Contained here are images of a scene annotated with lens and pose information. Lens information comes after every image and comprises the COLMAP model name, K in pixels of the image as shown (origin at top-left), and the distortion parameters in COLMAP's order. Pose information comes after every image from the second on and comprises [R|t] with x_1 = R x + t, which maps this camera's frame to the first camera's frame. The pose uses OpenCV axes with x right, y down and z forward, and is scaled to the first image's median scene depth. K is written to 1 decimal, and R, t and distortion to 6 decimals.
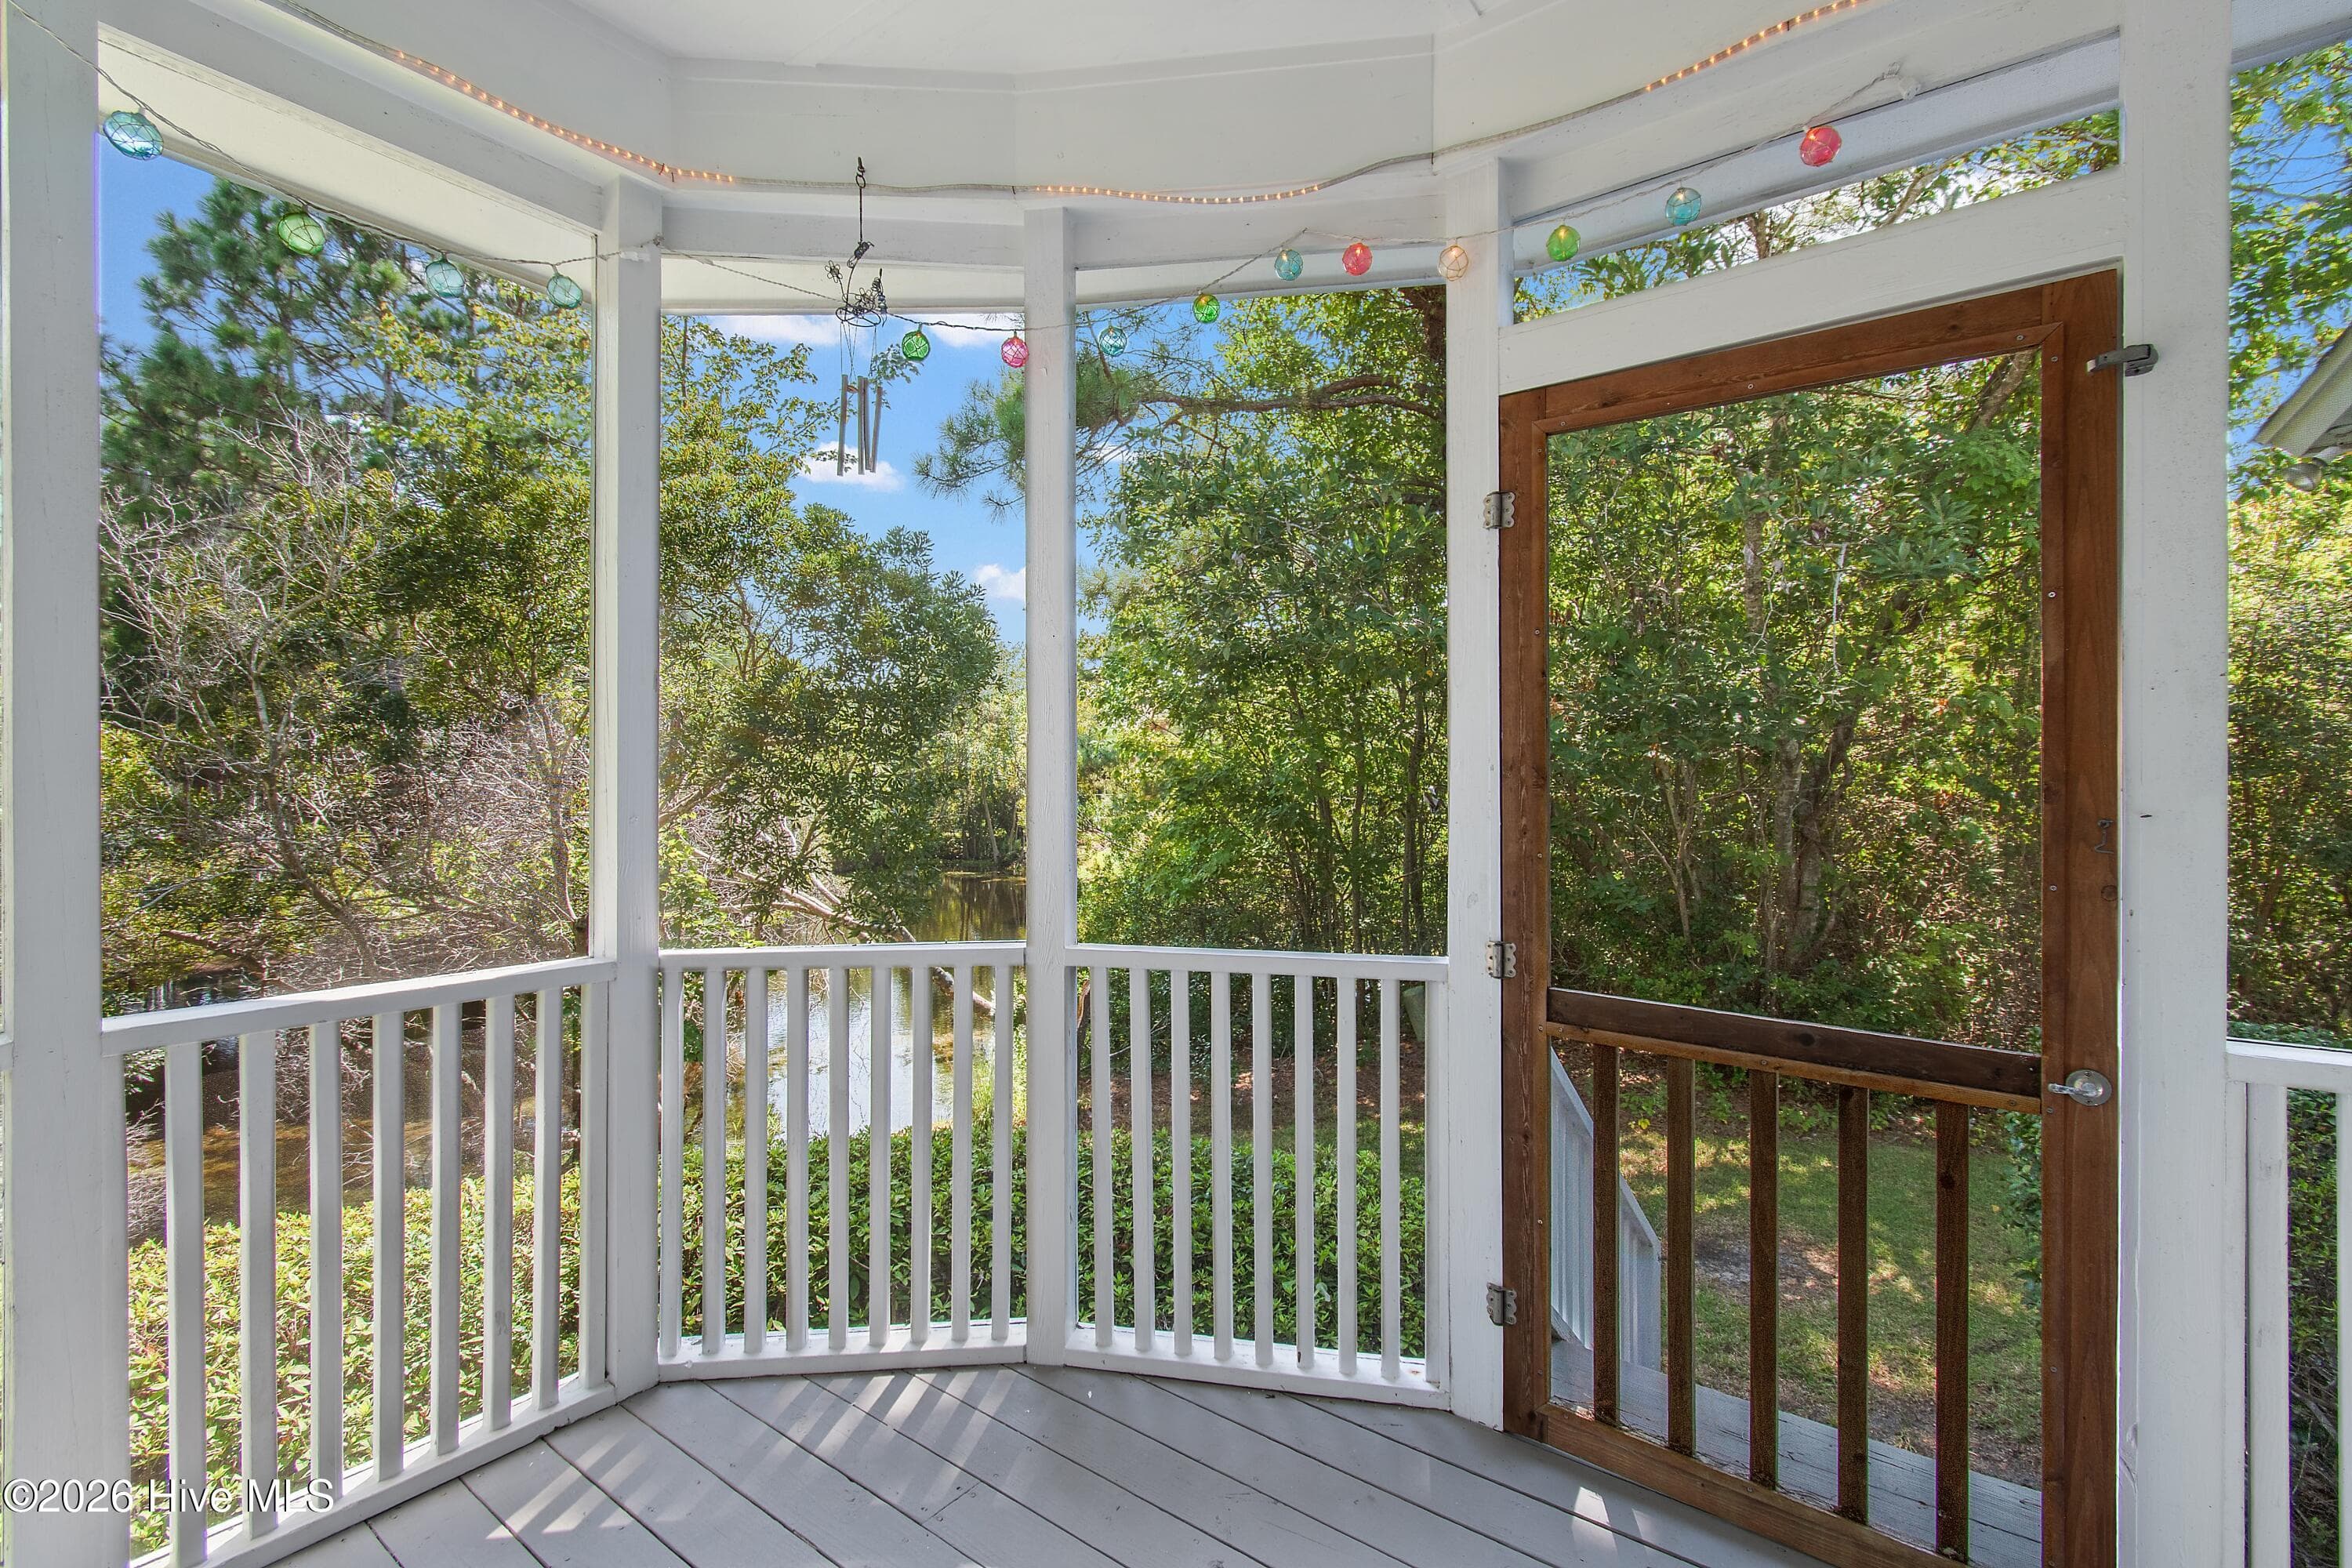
lens RADIAL K [[1040.4, 0, 1178.8], [0, 1040.4, 788.3], [0, 0, 1]] dist [0.006992, -0.000813]
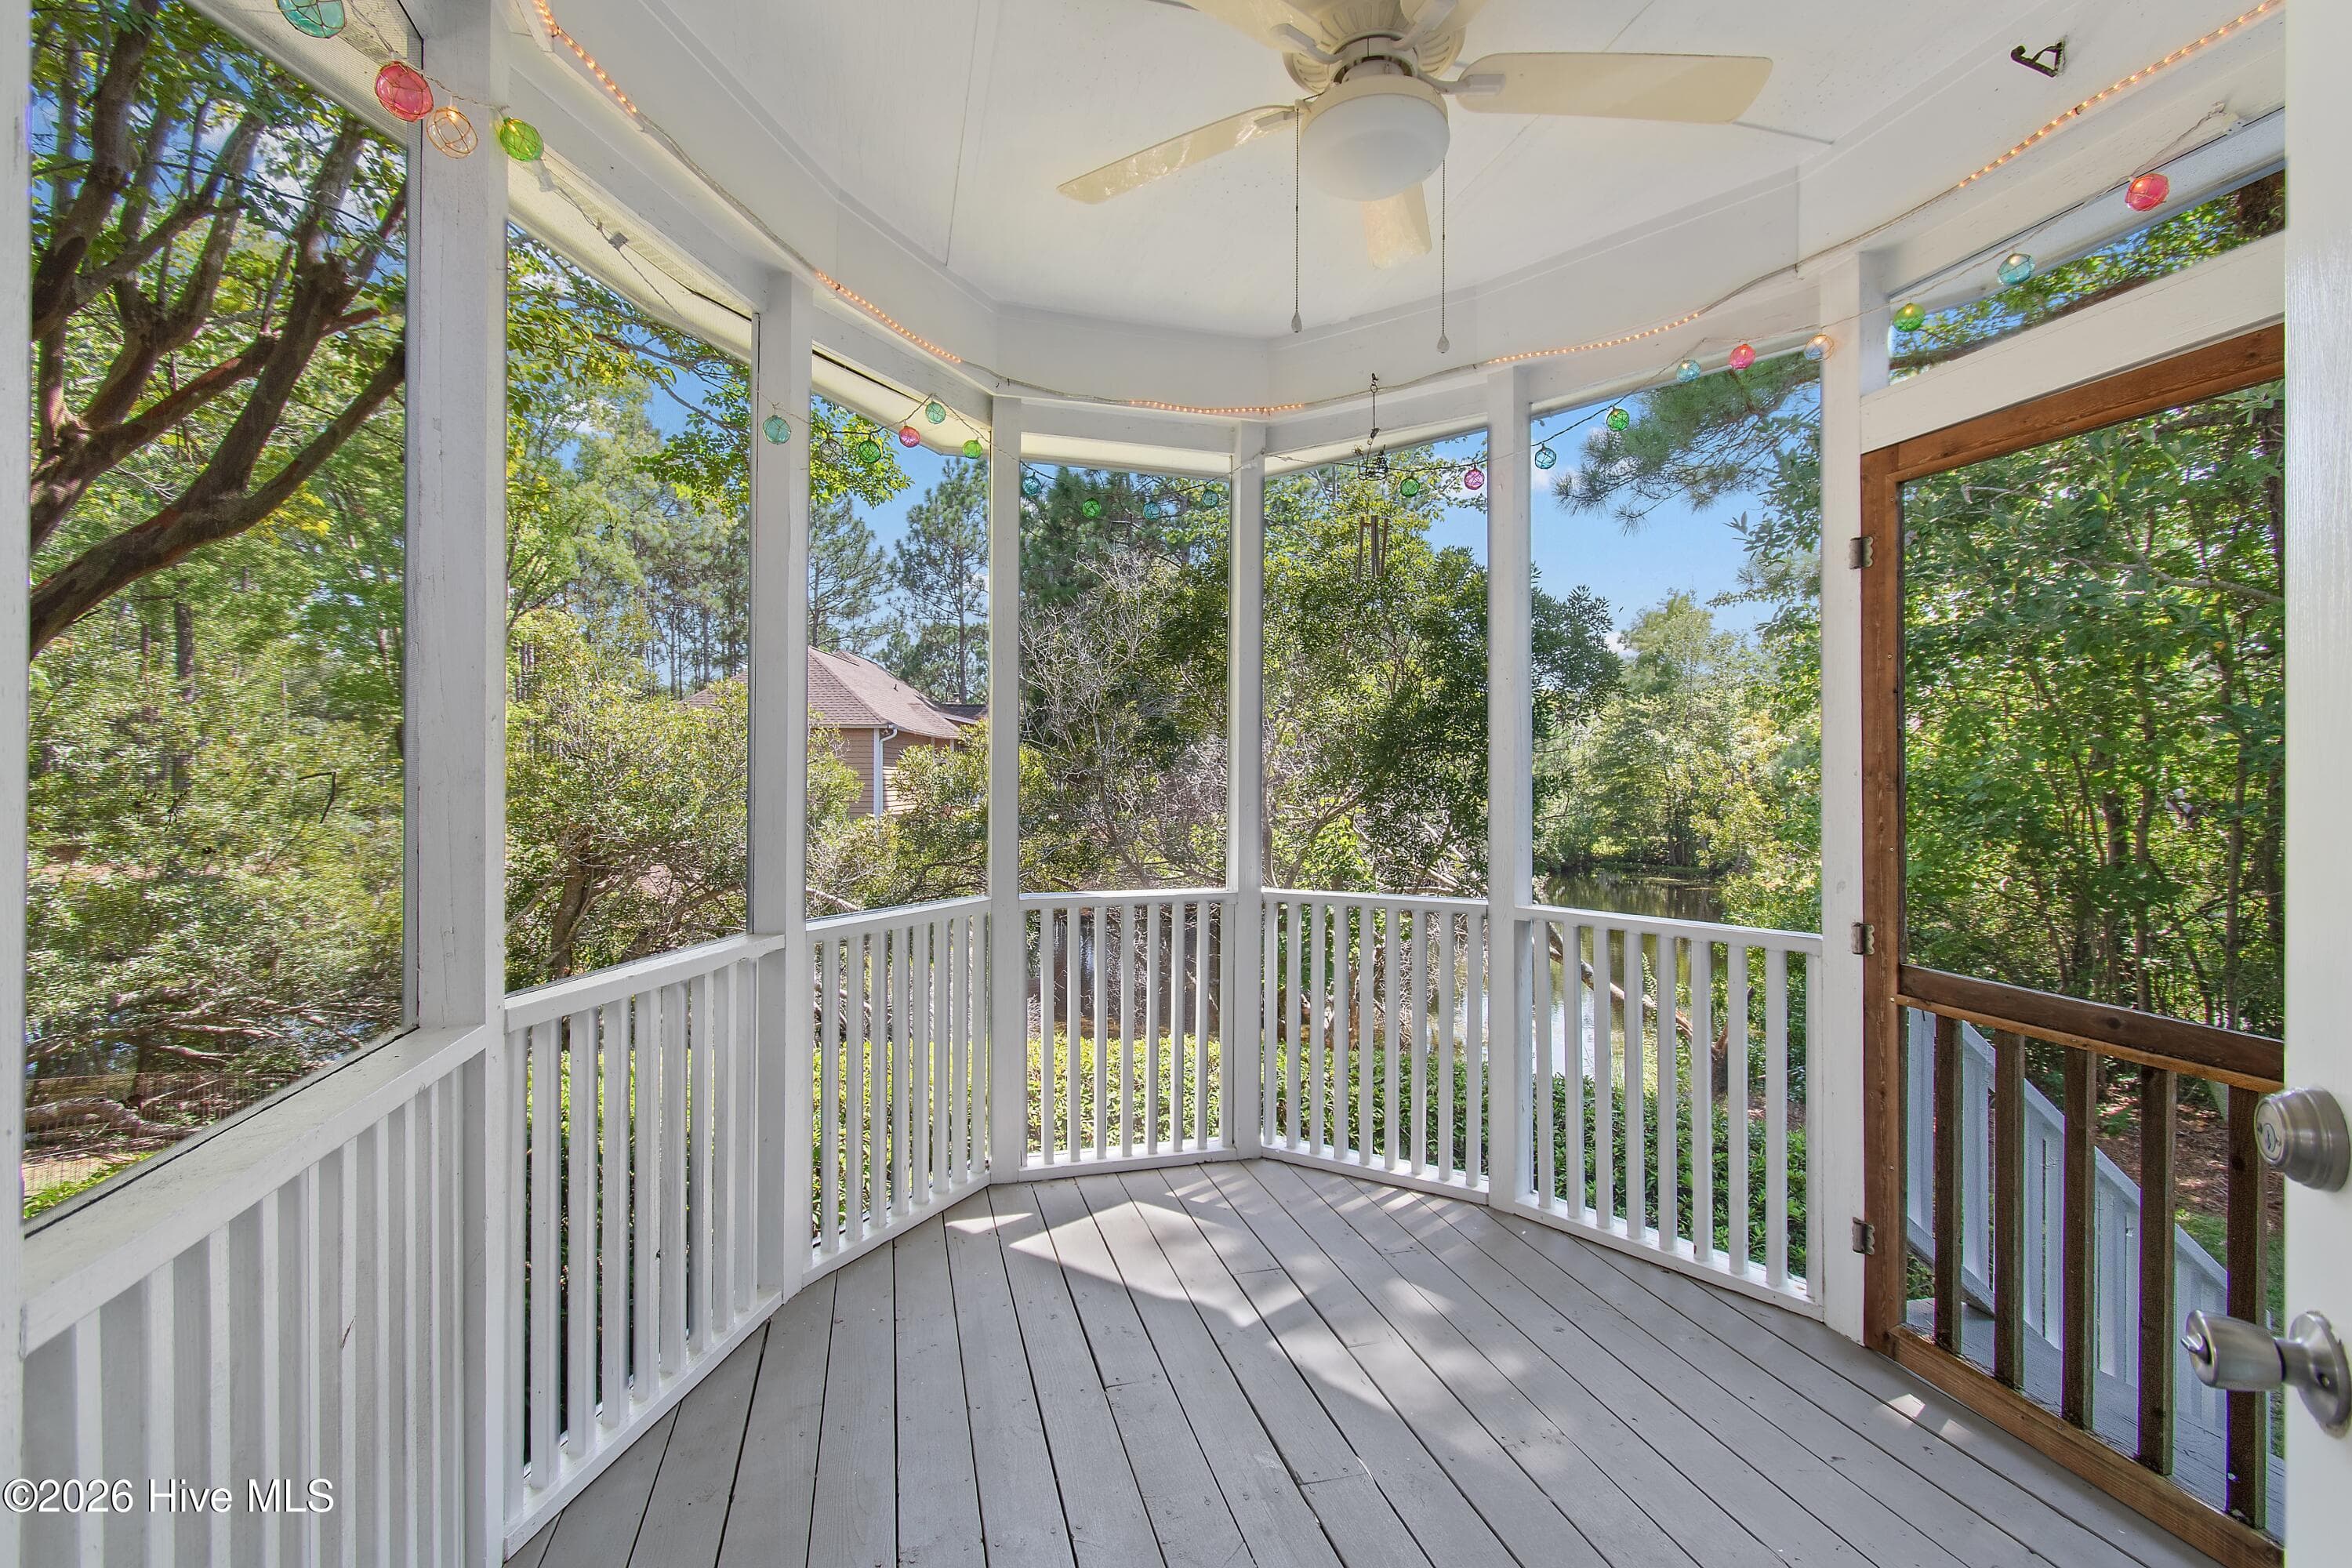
lens RADIAL K [[1040.4, 0, 1179.0], [0, 1040.4, 781.3], [0, 0, 1]] dist [0.006992, -0.000813]
pose [[0.792906, 0.001060, -0.609343, 0.379559], [-0.005630, 0.999969, -0.005586, 0.000149], [0.609317, 0.007860, 0.792887, -0.355298]]
